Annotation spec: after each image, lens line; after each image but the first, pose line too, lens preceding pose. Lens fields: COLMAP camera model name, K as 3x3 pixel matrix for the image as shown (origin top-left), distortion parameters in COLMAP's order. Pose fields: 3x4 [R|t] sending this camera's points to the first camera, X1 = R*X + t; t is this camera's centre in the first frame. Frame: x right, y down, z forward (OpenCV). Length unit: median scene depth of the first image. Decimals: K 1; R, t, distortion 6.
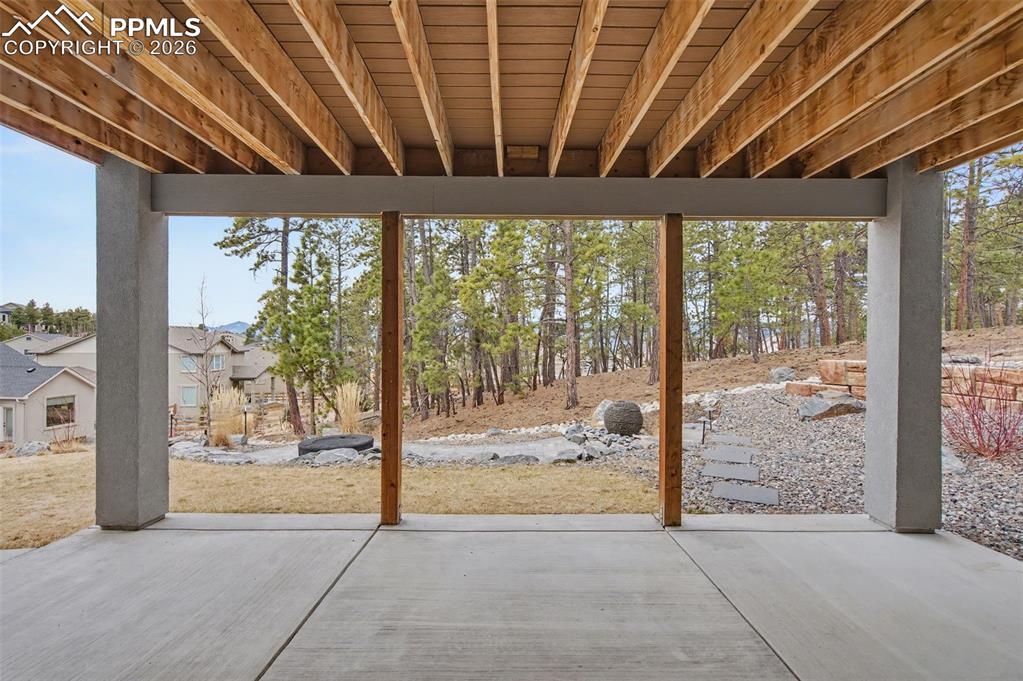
lens RADIAL K [[487.1, 0, 505.8], [0, 487.1, 339.4], [0, 0, 1]] dist [0.000136, 0.000131]
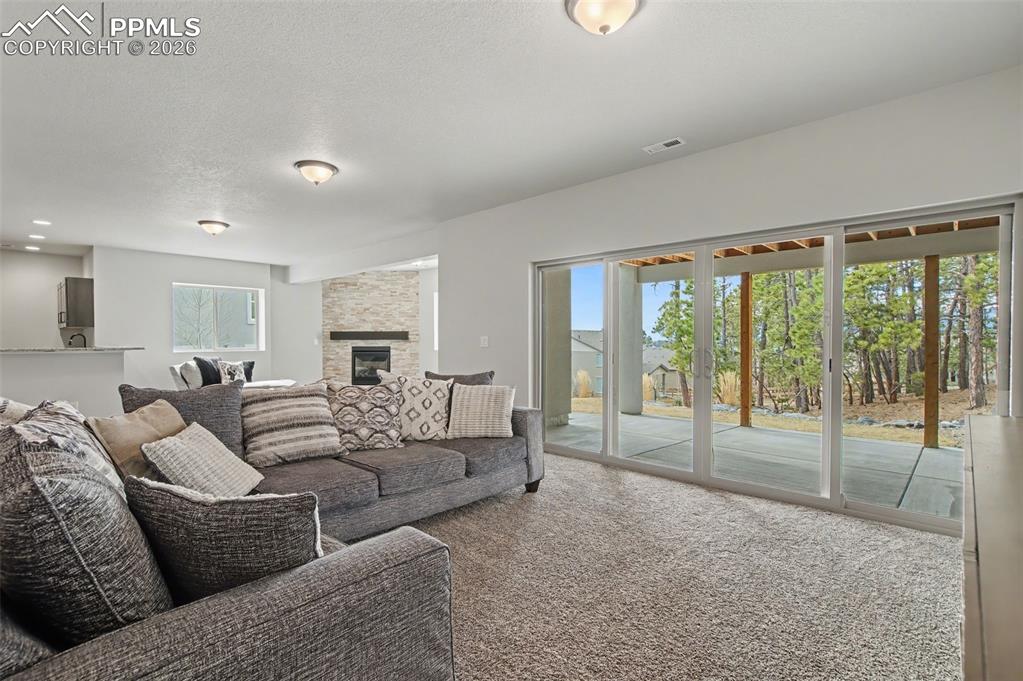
lens RADIAL K [[487.1, 0, 505.8], [0, 487.1, 339.4], [0, 0, 1]] dist [0.000136, 0.000131]
pose [[0.729898, -0.007881, -0.683511, 0.416564], [0.005449, 0.999969, -0.005711, 0.022794], [0.683535, 0.000444, 0.729918, -1.154406]]
